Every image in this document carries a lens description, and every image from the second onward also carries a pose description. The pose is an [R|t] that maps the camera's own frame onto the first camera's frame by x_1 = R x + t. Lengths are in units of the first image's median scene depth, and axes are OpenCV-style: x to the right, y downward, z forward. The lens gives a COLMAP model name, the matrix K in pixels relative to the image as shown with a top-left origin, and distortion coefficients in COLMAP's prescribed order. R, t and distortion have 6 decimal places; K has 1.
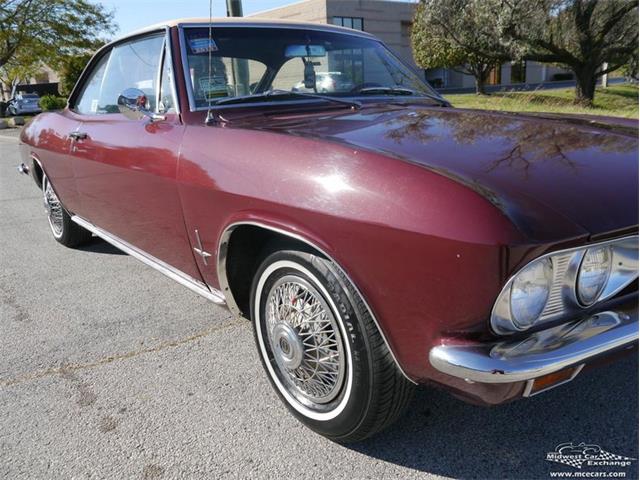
lens RADIAL K [[529.5, 0, 320.0], [0, 529.5, 240.0], [0, 0, 1]] dist [-0.040004, 0.015395]
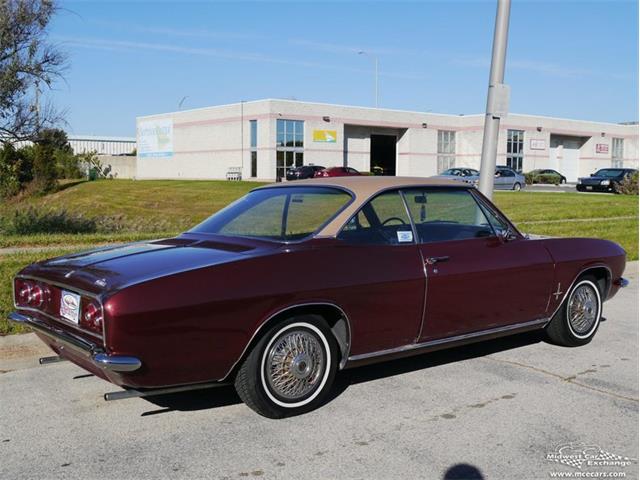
lens RADIAL K [[706.1, 0, 320.0], [0, 706.1, 240.0], [0, 0, 1]] dist [-0.030848, -0.003380]
pose [[0.020719, -0.039093, 0.999021, -1.604952], [0.268153, 0.962841, 0.032116, -0.280246], [-0.963153, 0.267225, 0.030432, 0.908181]]
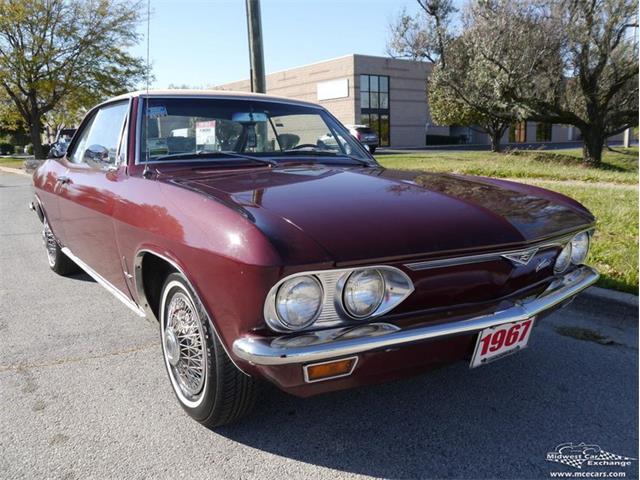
lens RADIAL K [[528.5, 0, 316.7], [0, 528.5, 238.9], [0, 0, 1]] dist [-0.021768, -0.007609]
pose [[0.997416, 0.039320, -0.060130, 0.150659], [-0.044868, 0.994572, -0.093882, 0.018234], [0.056112, 0.096337, 0.993766, -0.120147]]
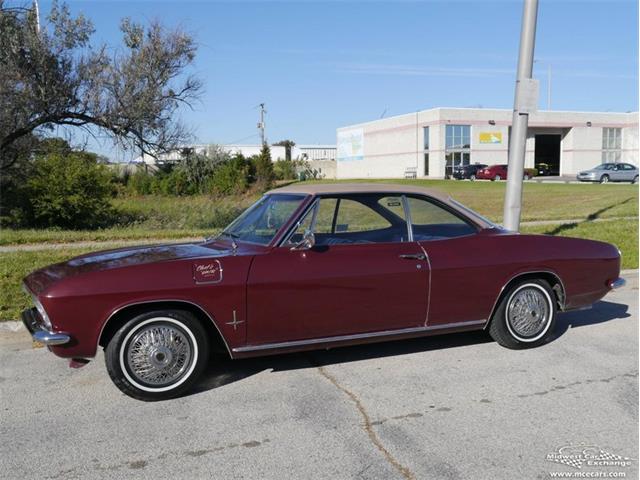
lens RADIAL K [[579.4, 0, 320.0], [0, 579.4, 240.0], [0, 0, 1]] dist [-0.022825, 0.011502]
pose [[0.336830, -0.059338, 0.939694, -1.145767], [0.260156, 0.965026, -0.032315, -0.130594], [-0.904911, 0.255352, 0.340487, 0.253004]]
